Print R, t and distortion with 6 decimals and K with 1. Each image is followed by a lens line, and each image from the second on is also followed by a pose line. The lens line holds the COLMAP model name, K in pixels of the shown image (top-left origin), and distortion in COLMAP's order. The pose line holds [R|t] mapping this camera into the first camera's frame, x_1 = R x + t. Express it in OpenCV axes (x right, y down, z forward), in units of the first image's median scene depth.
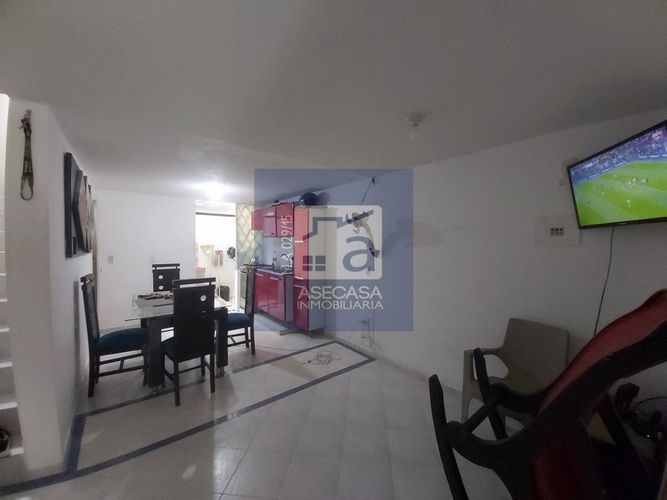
lens RADIAL K [[259.6, 0, 338.6], [0, 259.6, 249.3], [0, 0, 1]] dist [0.011793, -0.016421]
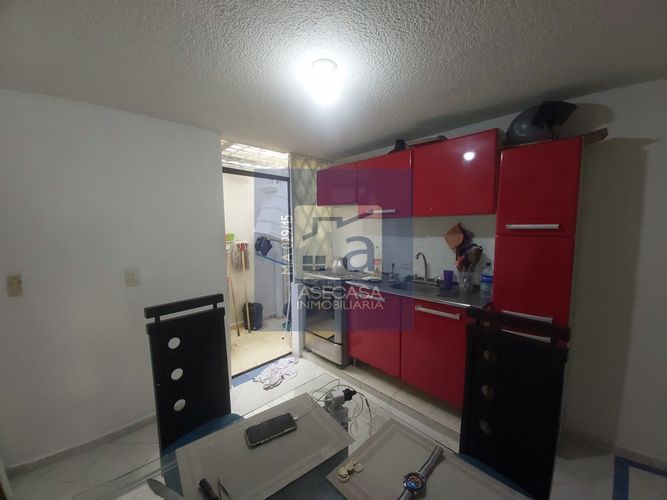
lens RADIAL K [[259.6, 0, 338.6], [0, 259.6, 249.3], [0, 0, 1]] dist [0.011793, -0.016421]
pose [[0.995209, -0.022669, 0.095105, -0.871278], [0.016810, 0.997937, 0.061958, -0.044910], [-0.096314, -0.060063, 0.993537, 1.141208]]
